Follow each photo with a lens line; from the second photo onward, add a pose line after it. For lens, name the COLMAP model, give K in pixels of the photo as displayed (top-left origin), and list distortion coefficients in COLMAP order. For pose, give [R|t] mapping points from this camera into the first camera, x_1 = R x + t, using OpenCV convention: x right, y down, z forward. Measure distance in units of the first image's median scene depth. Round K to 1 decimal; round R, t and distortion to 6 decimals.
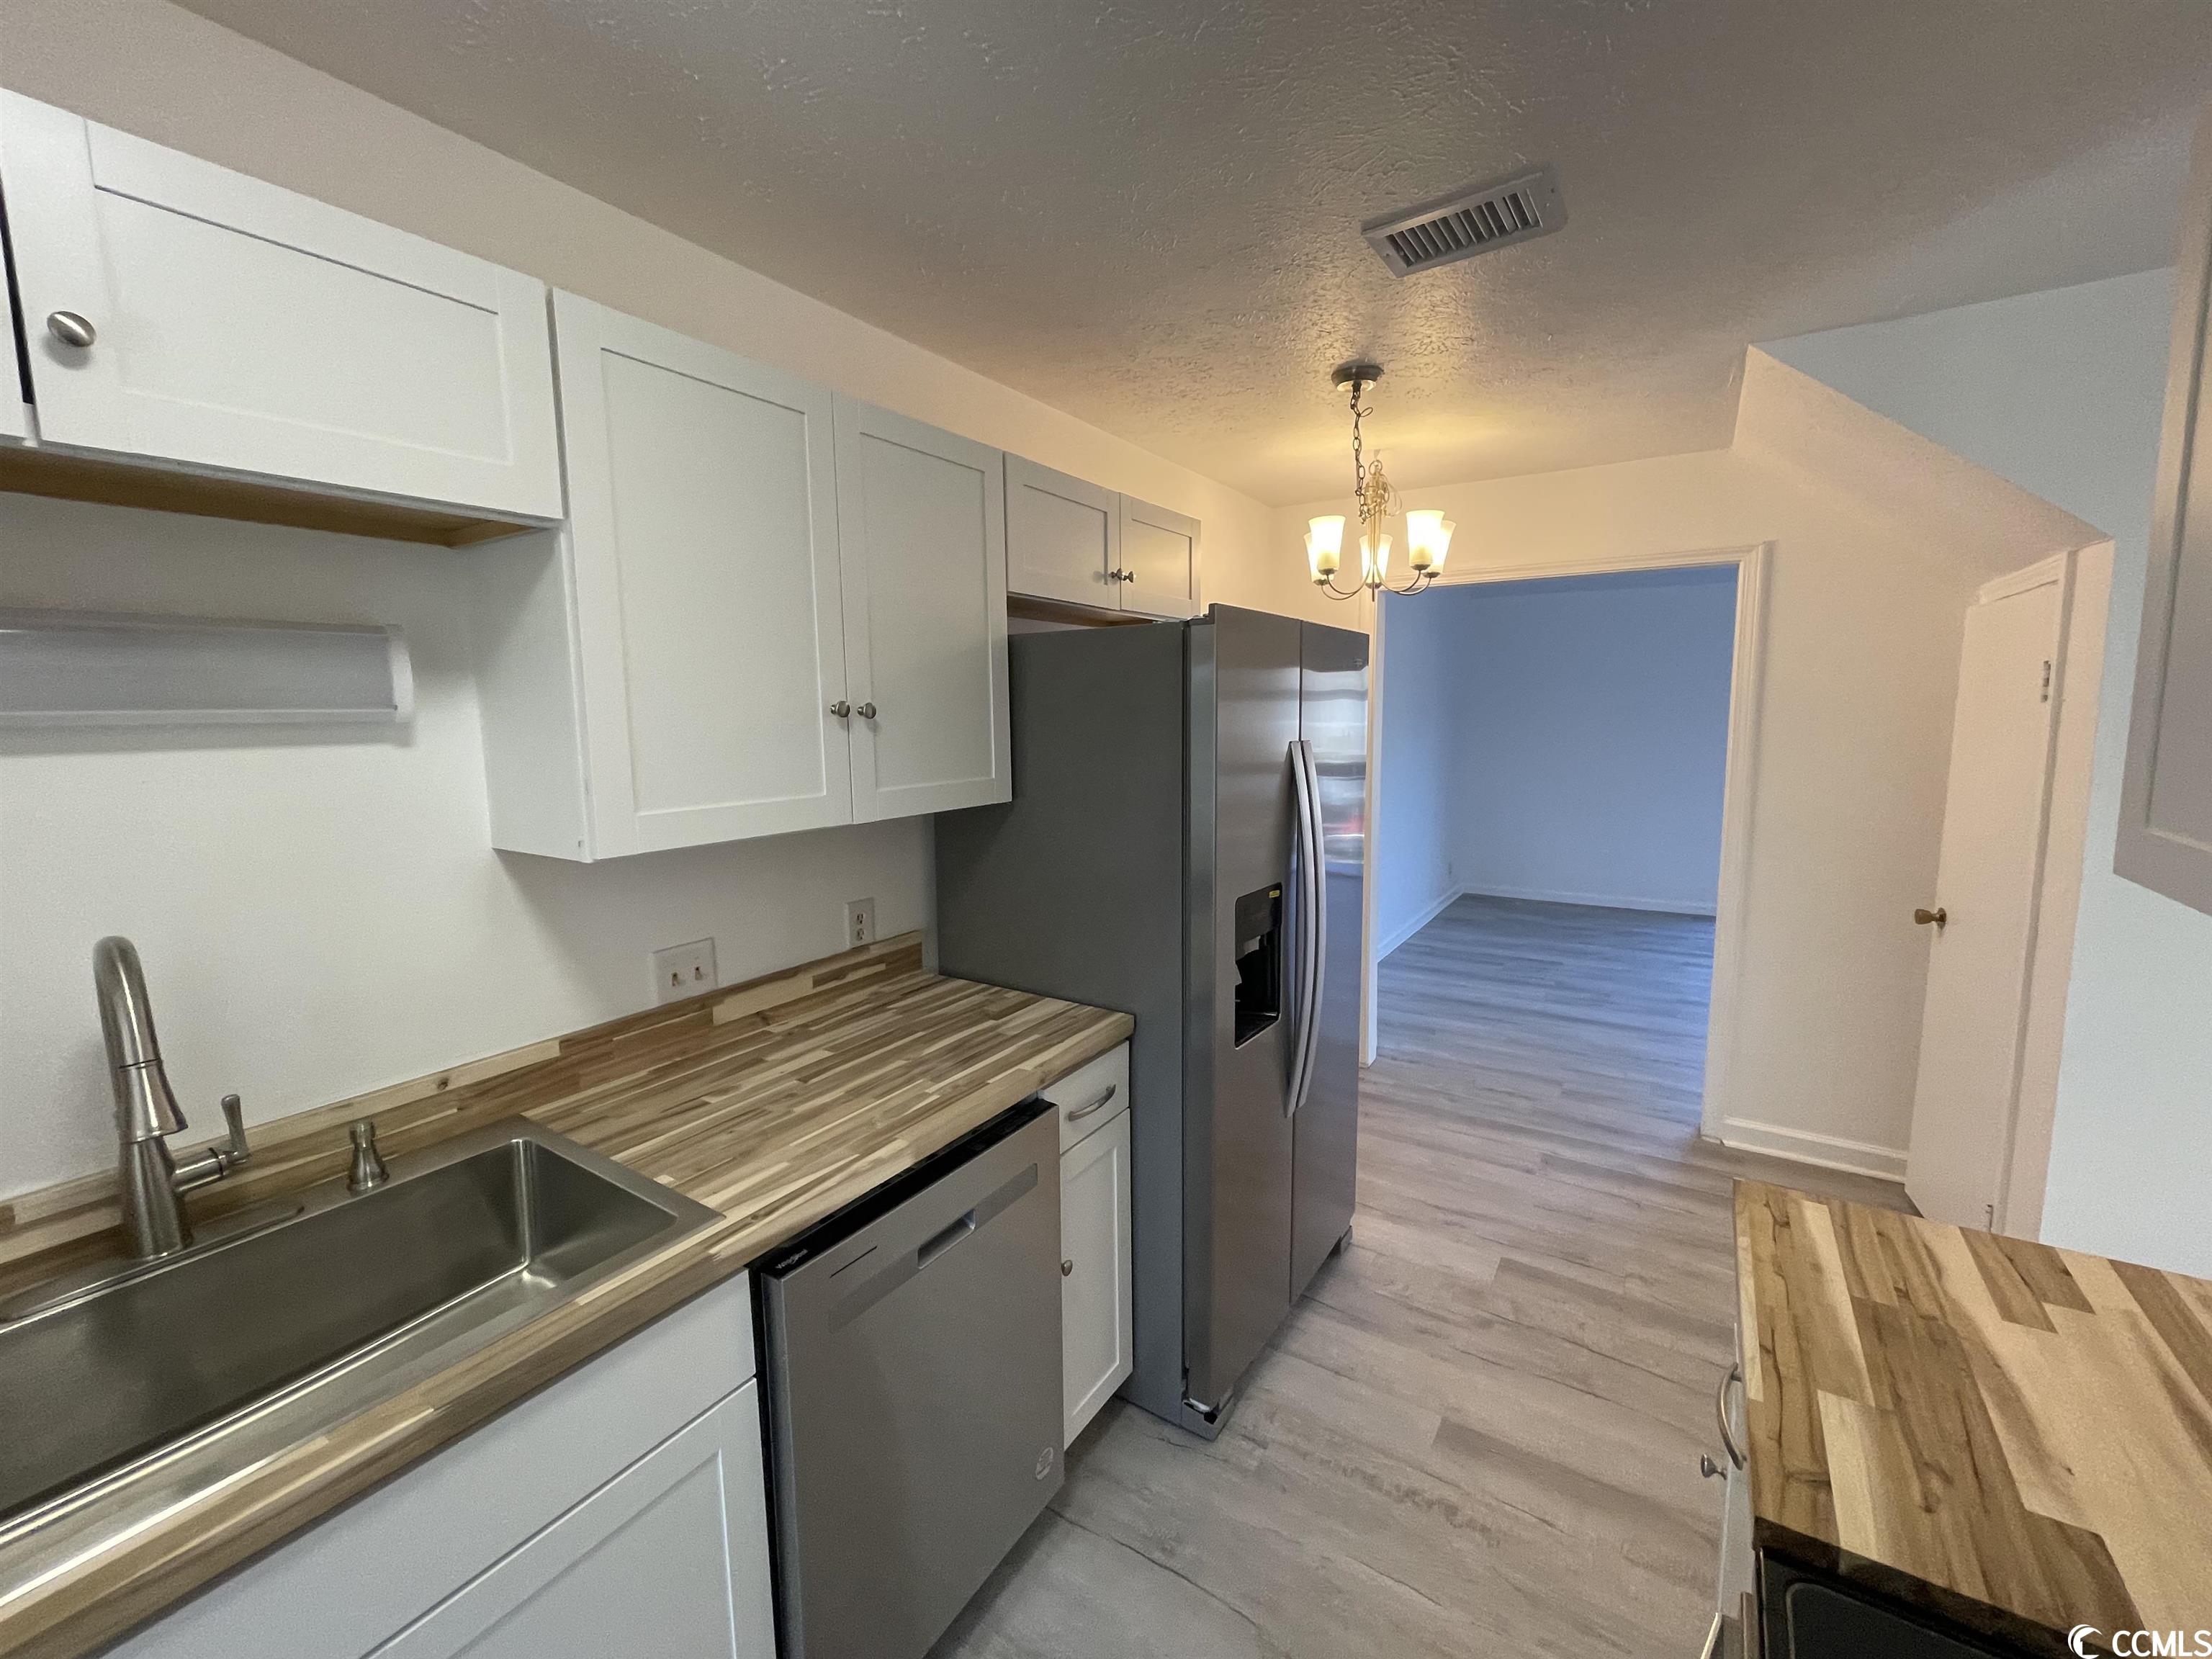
lens RADIAL K [[885.0, 0, 1106.0], [0, 885.0, 829.5], [0, 0, 1]] dist [-0.009529, -0.000685]
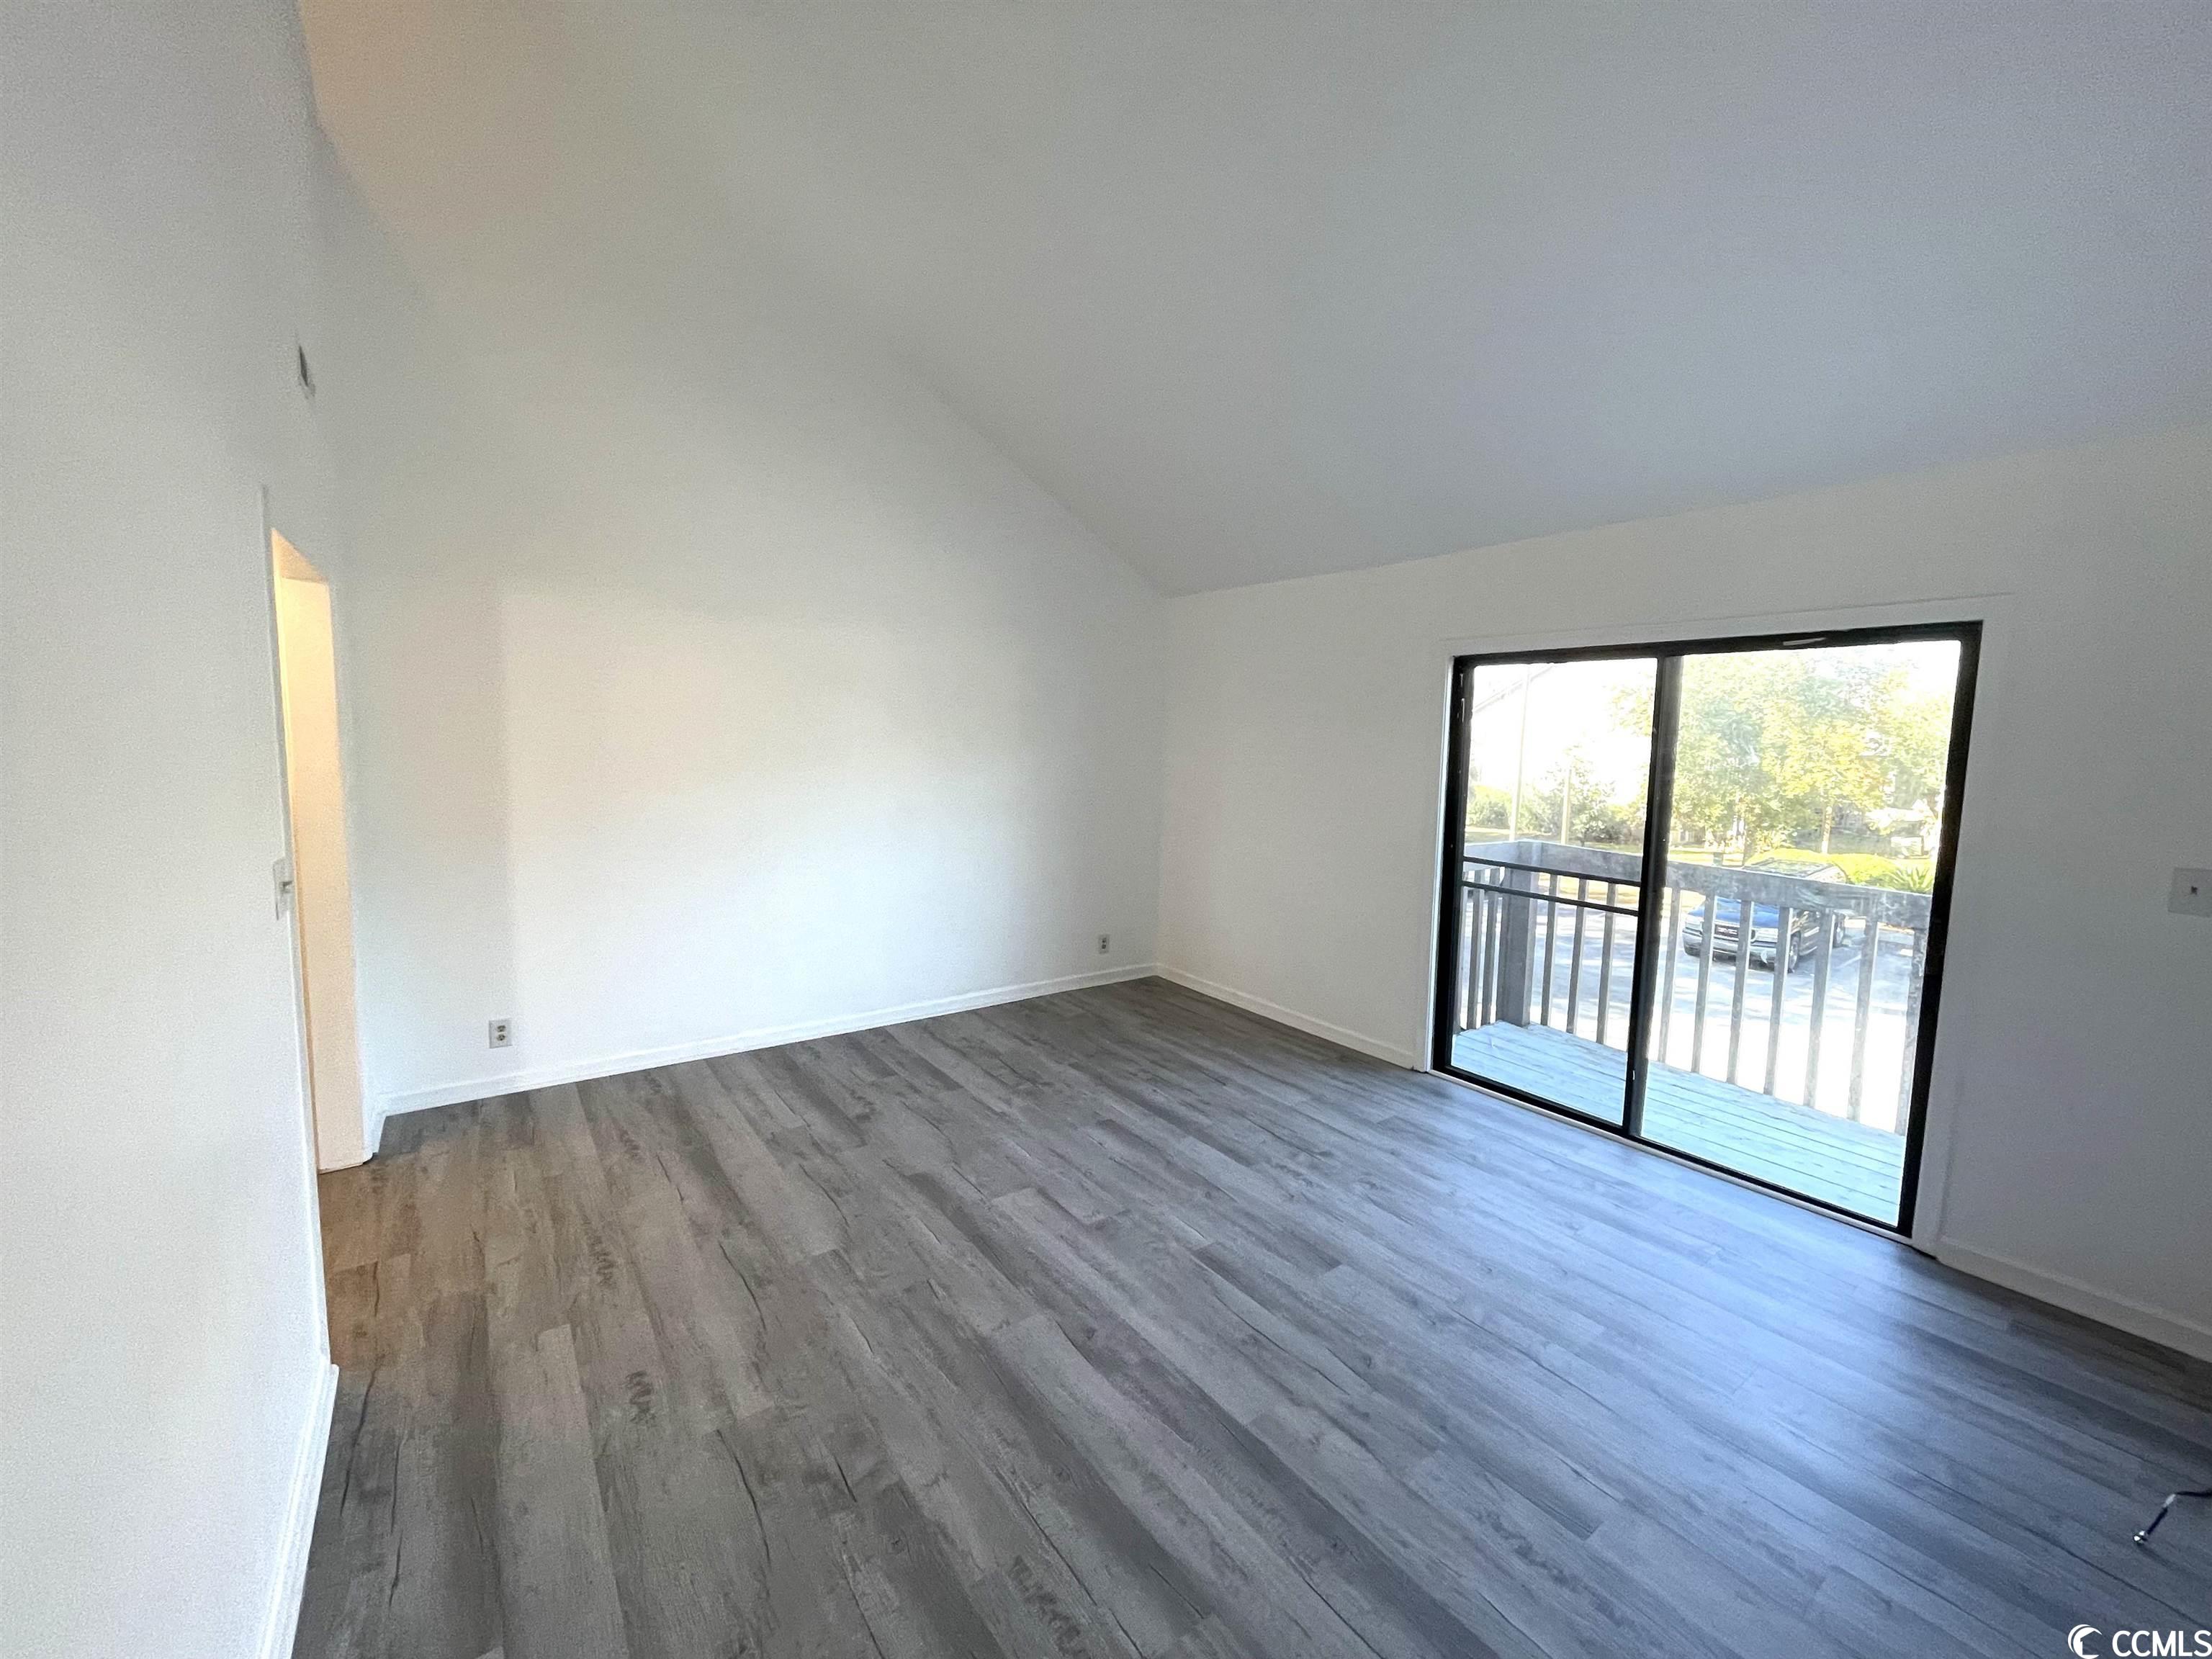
lens RADIAL K [[893.4, 0, 1106.1], [0, 893.4, 816.8], [0, 0, 1]] dist [-0.019144, 0.012834]
pose [[0.934159, 0.063664, -0.351131, 2.778669], [-0.075997, 0.996878, -0.021438, -0.208643], [0.348670, 0.046711, 0.936081, 1.090576]]
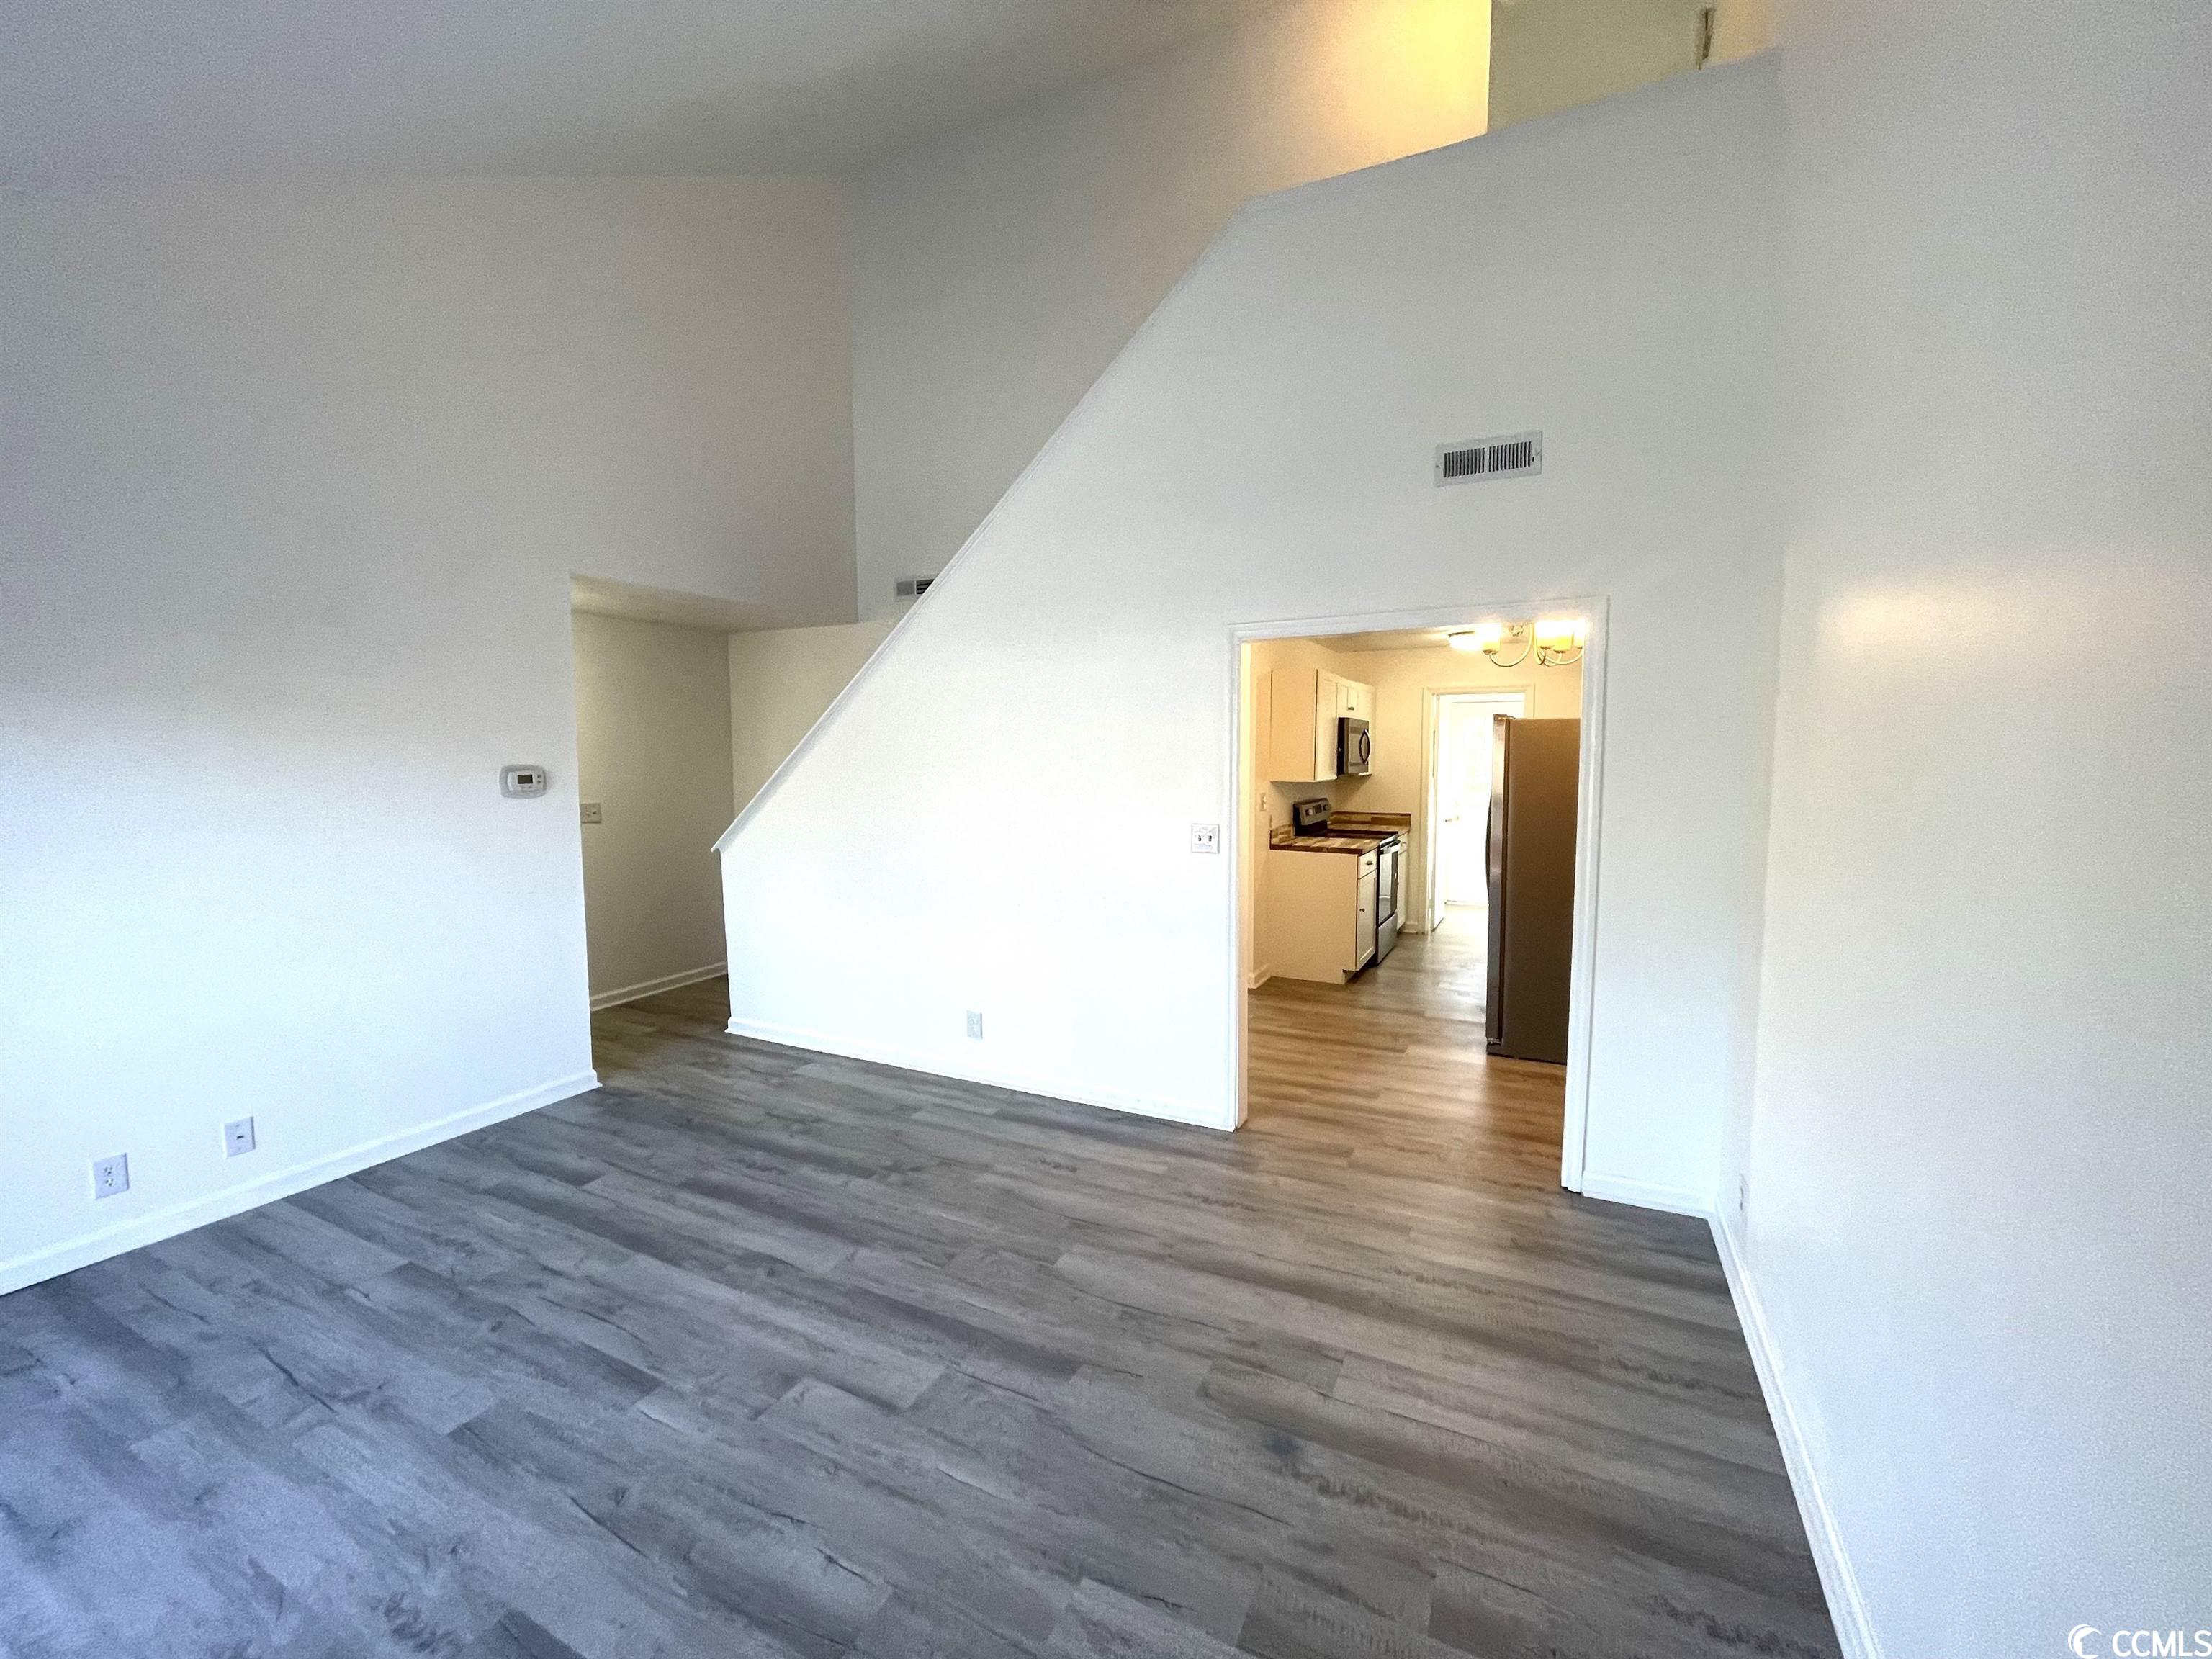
lens RADIAL K [[893.4, 0, 1106.1], [0, 893.4, 816.8], [0, 0, 1]] dist [-0.019144, 0.012834]
pose [[-0.993181, 0.023756, -0.114140, 1.875411], [-0.000738, 0.977718, 0.209921, -0.573736], [0.116584, 0.208573, -0.971033, 3.897978]]
